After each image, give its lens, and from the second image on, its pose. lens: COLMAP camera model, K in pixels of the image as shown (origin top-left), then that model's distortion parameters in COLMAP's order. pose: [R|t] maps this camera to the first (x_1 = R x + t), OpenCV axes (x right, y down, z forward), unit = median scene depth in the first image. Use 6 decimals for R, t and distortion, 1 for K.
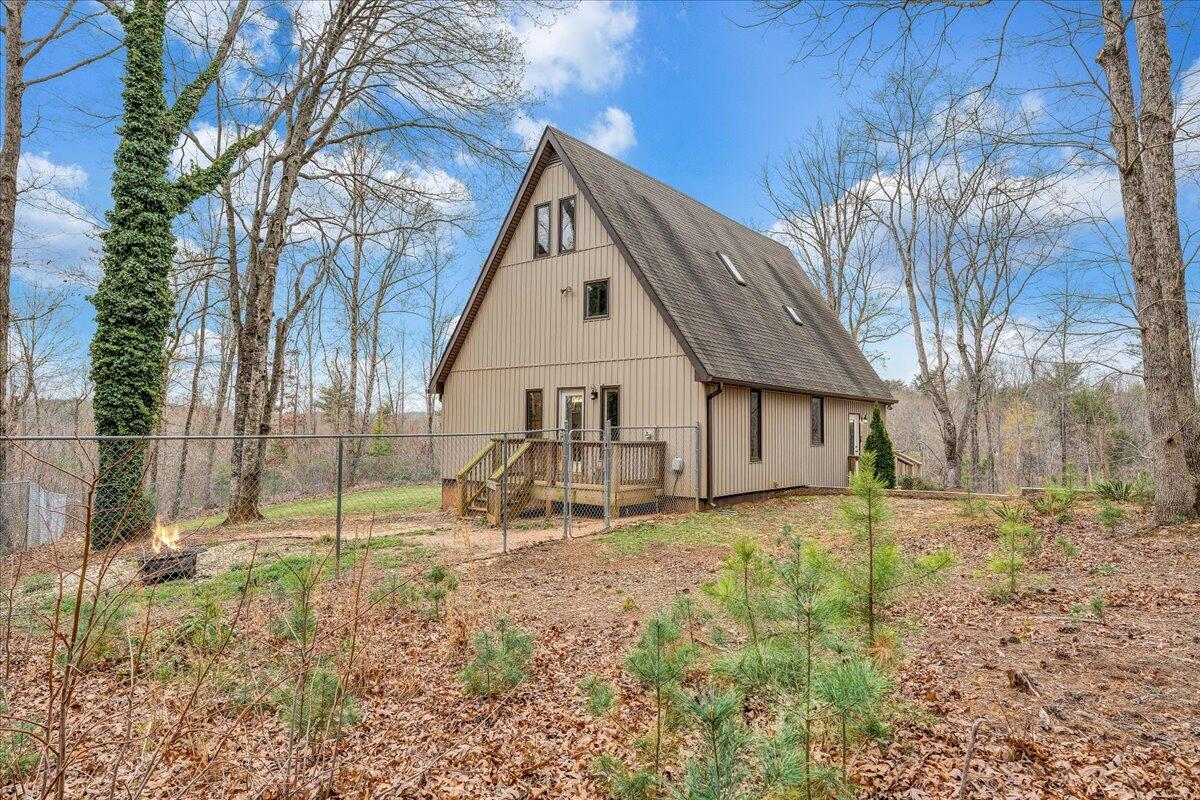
lens RADIAL K [[559.9, 0, 600.3], [0, 559.9, 382.3], [0, 0, 1]] dist [0.001155, 0.000471]
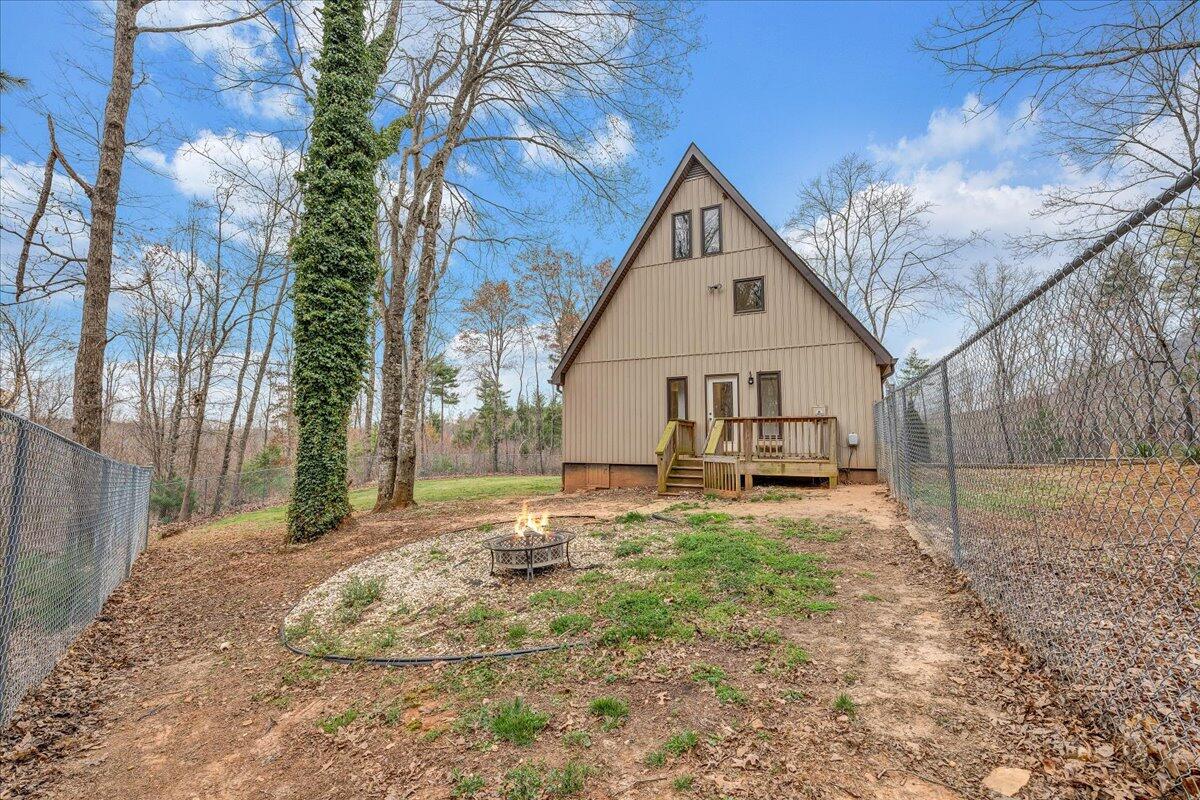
lens RADIAL K [[422.3, 0, 607.2], [0, 422.3, 388.4], [0, 0, 1]] dist [-0.001686, -0.000049]
pose [[0.982535, 0.015542, 0.185429, -0.434417], [-0.009331, 0.999367, -0.034318, 0.068534], [-0.185845, 0.031988, 0.982058, 0.230927]]
